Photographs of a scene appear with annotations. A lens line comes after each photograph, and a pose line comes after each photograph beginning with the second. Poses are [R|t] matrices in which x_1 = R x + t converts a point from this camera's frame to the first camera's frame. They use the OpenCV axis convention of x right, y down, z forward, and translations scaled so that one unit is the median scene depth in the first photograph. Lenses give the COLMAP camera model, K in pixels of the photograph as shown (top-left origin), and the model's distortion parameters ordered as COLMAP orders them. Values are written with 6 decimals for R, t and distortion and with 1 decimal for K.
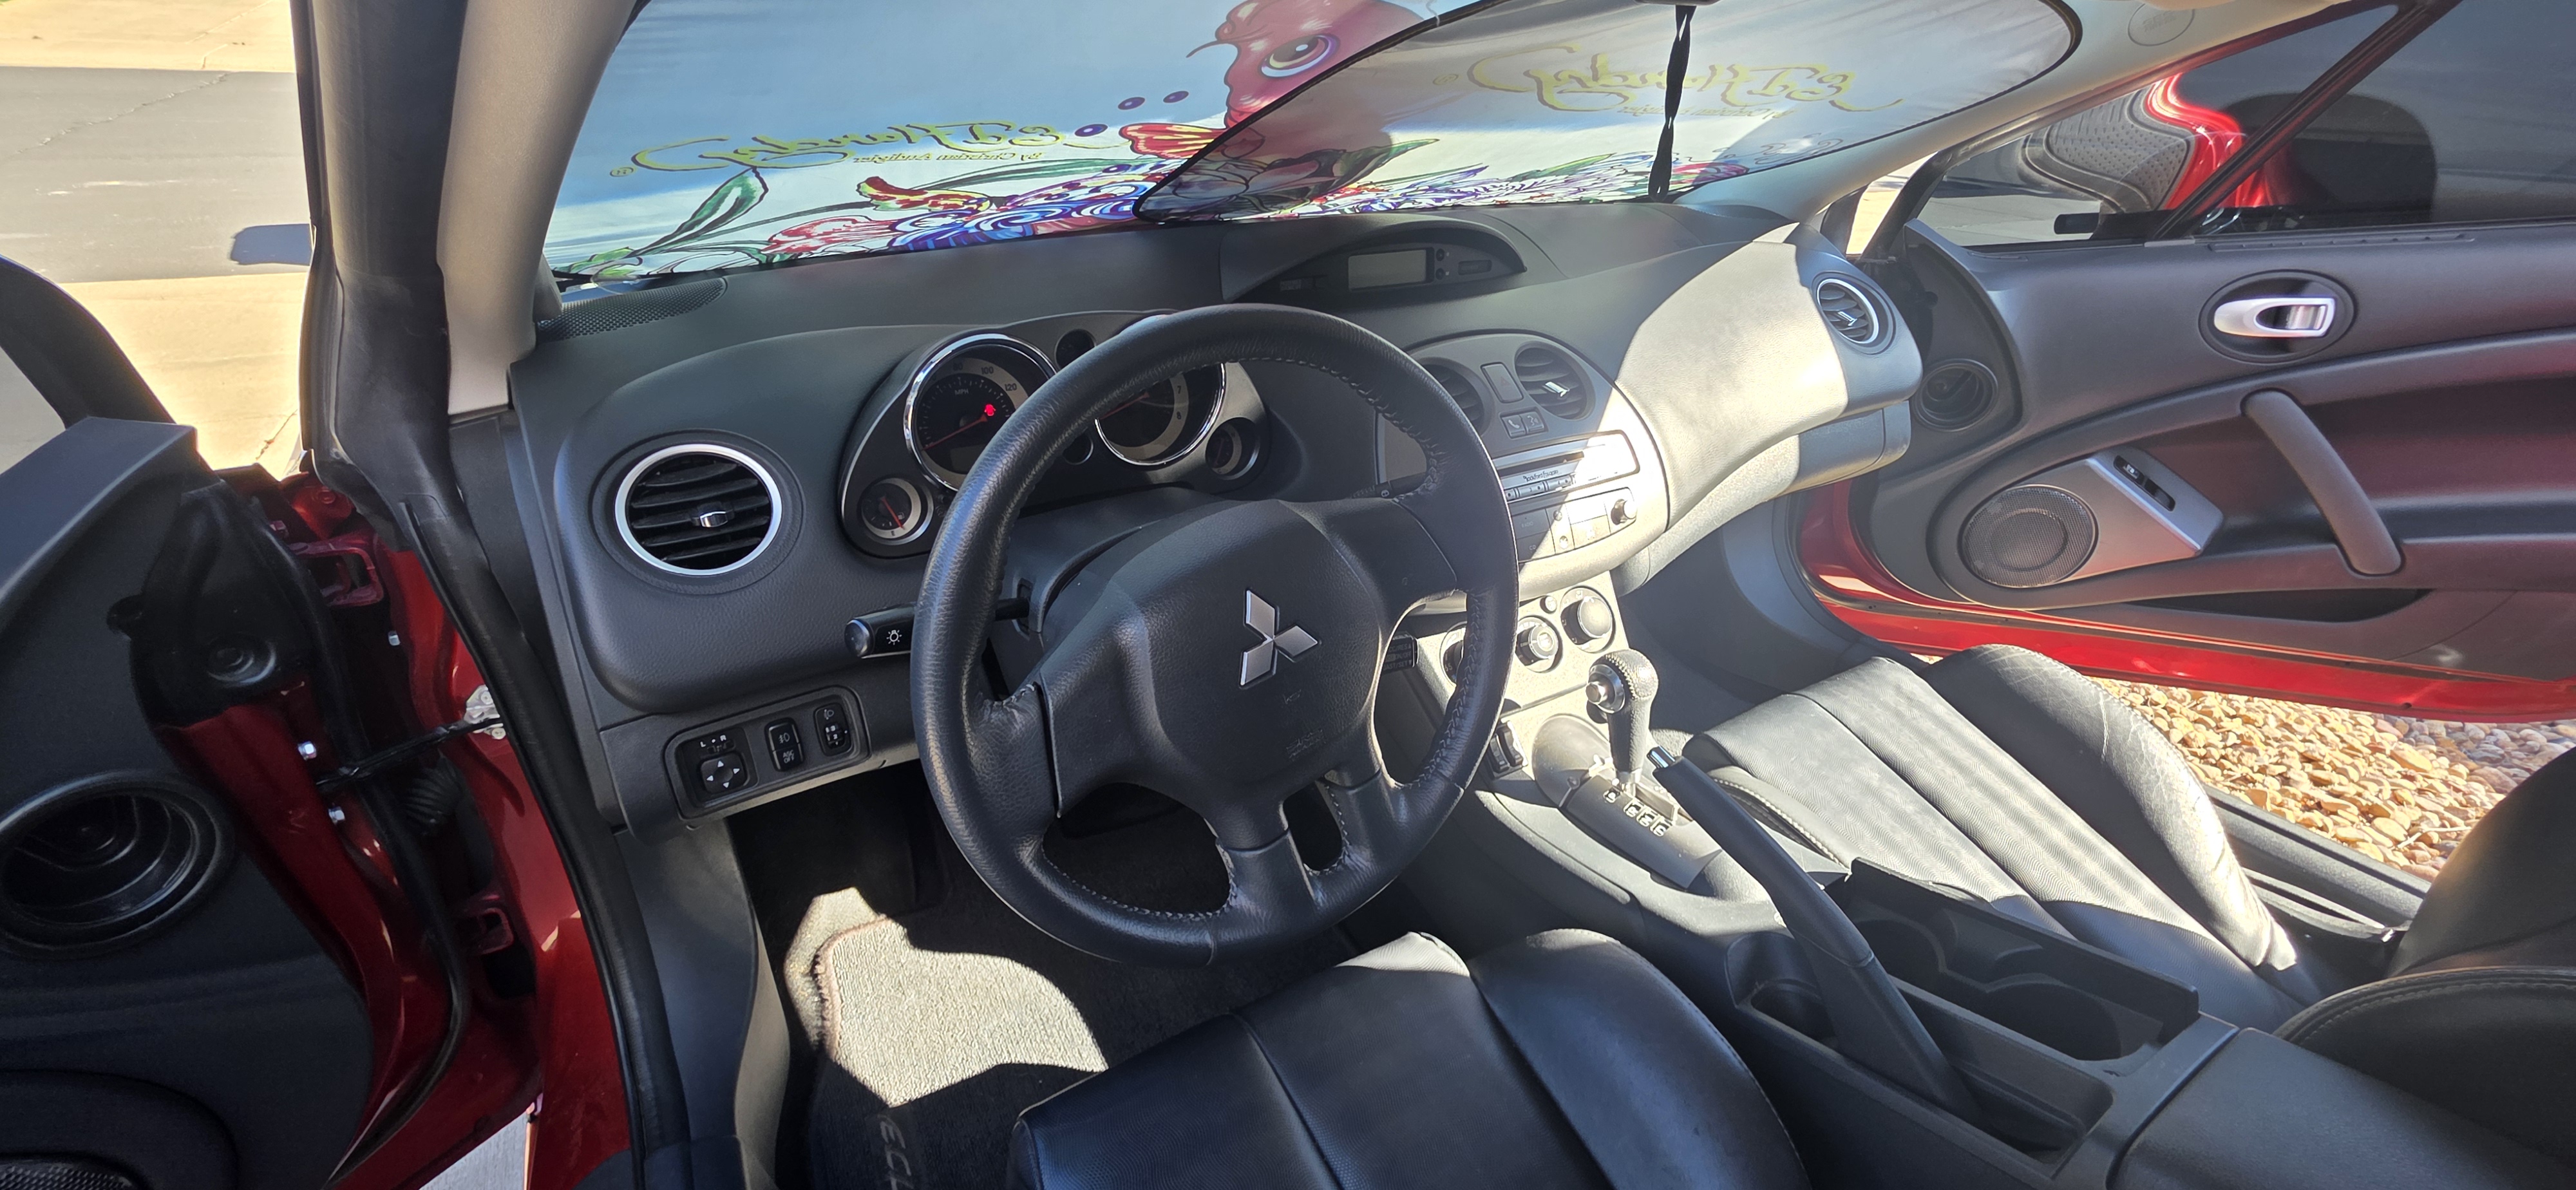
lens RADIAL K [[990.6, 0, 1289.9], [0, 990.6, 620.8], [0, 0, 1]] dist [-0.019142, 0.006427]
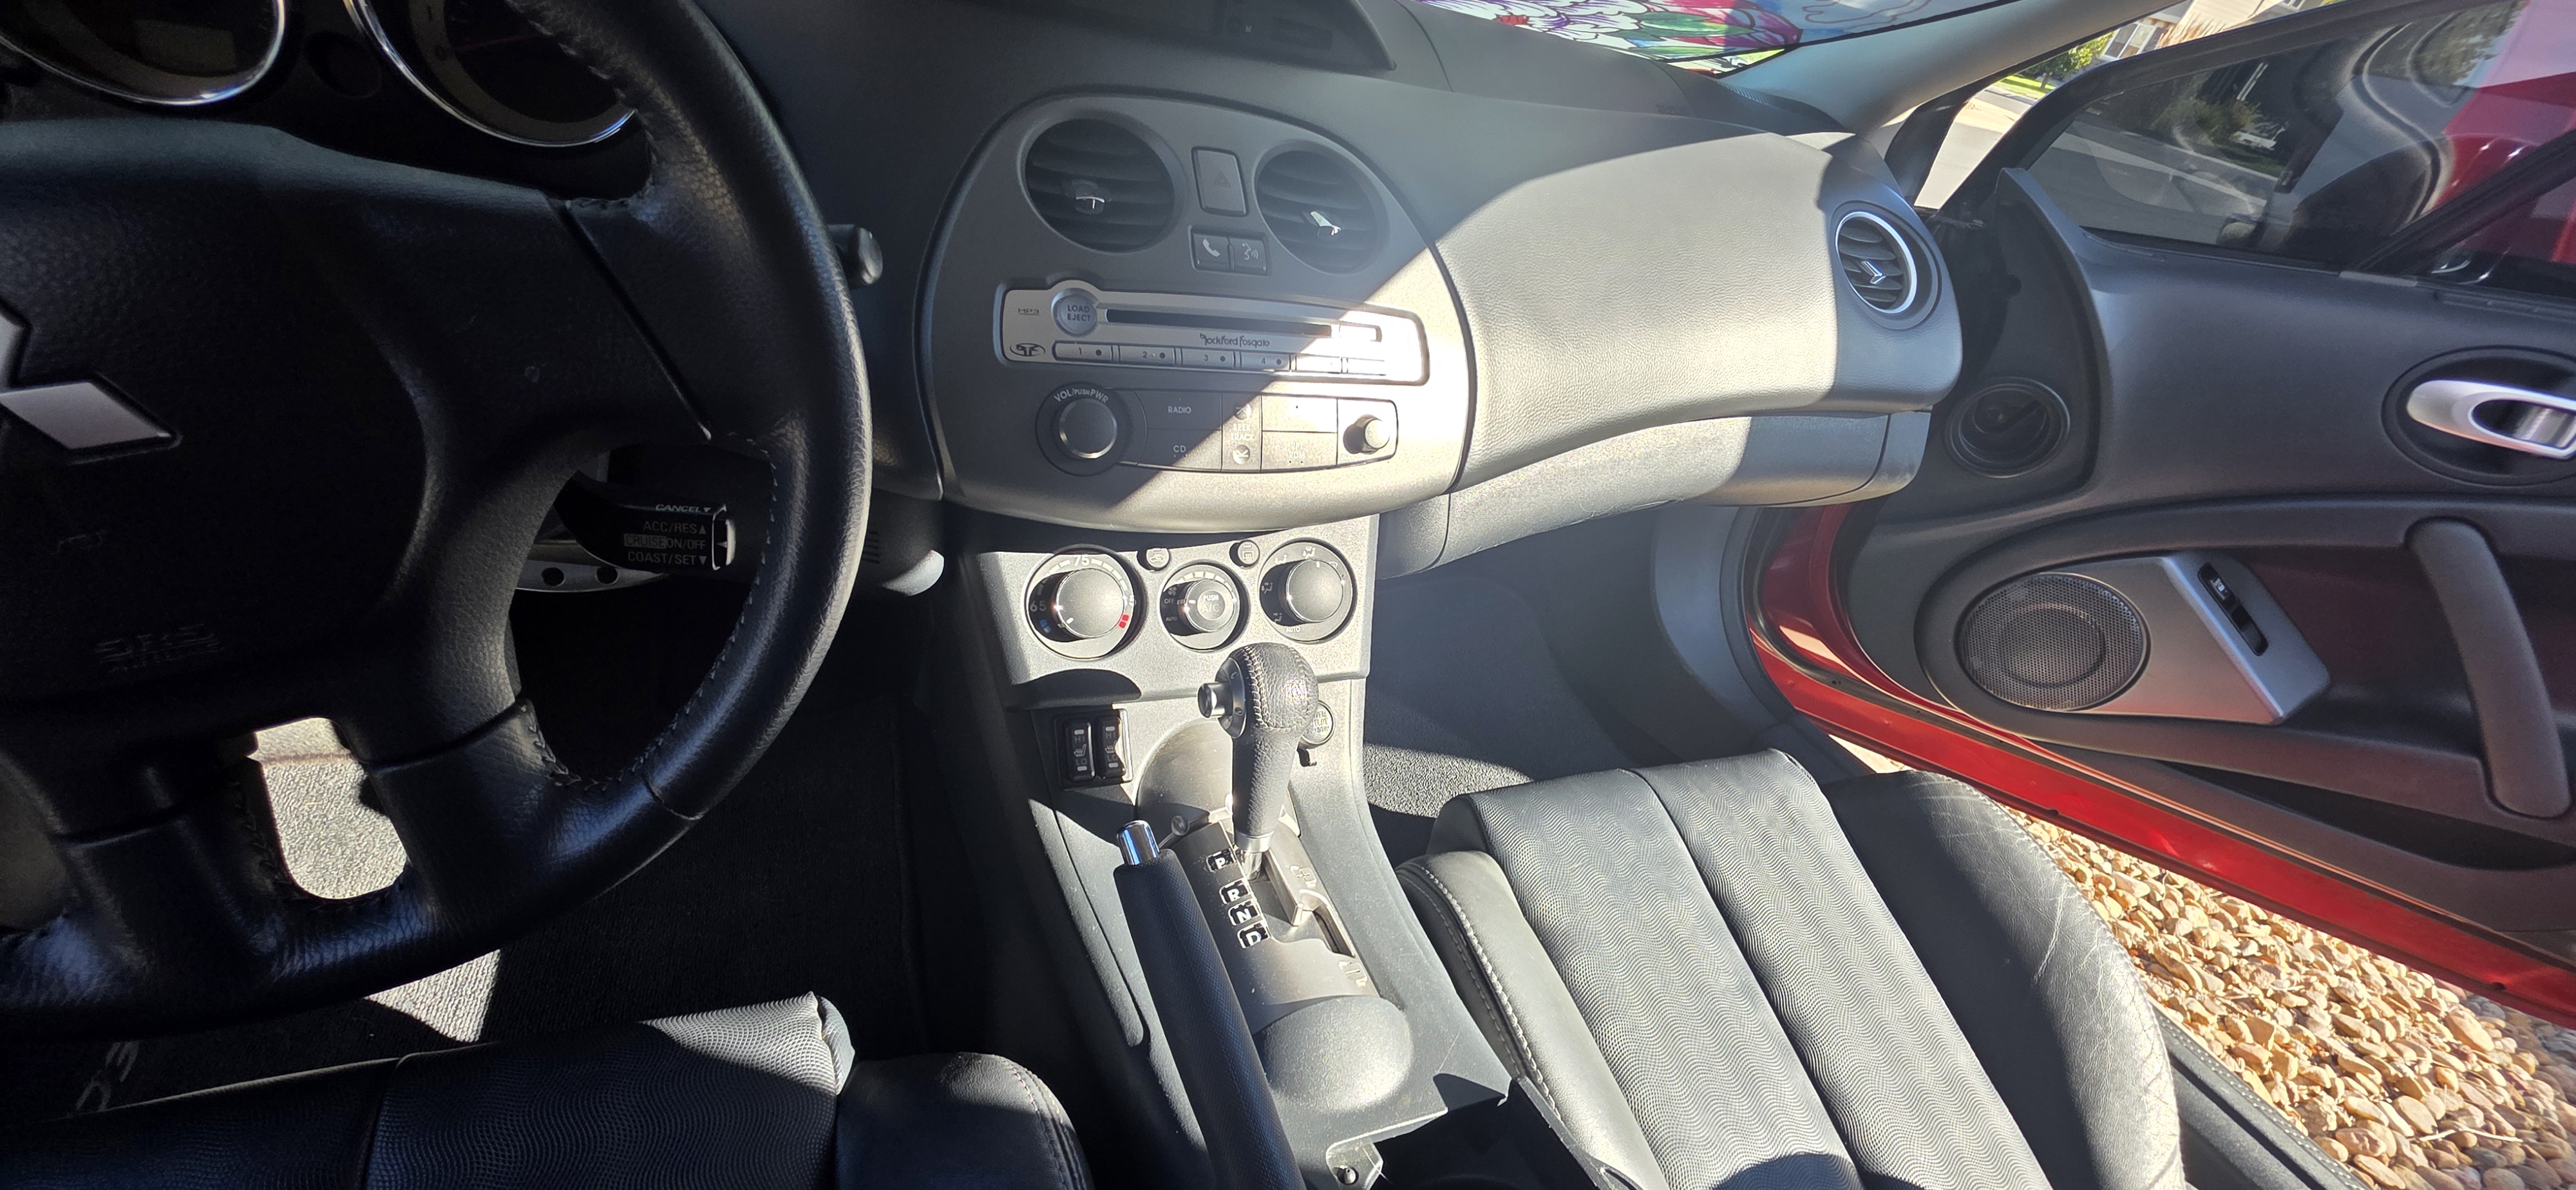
lens RADIAL K [[990.6, 0, 1289.9], [0, 990.6, 620.8], [0, 0, 1]] dist [-0.019142, 0.006427]
pose [[0.969241, 0.242847, -0.039955, 0.182754], [-0.239342, 0.967891, 0.076829, -0.017163], [0.057330, -0.064903, 0.996243, 0.192332]]
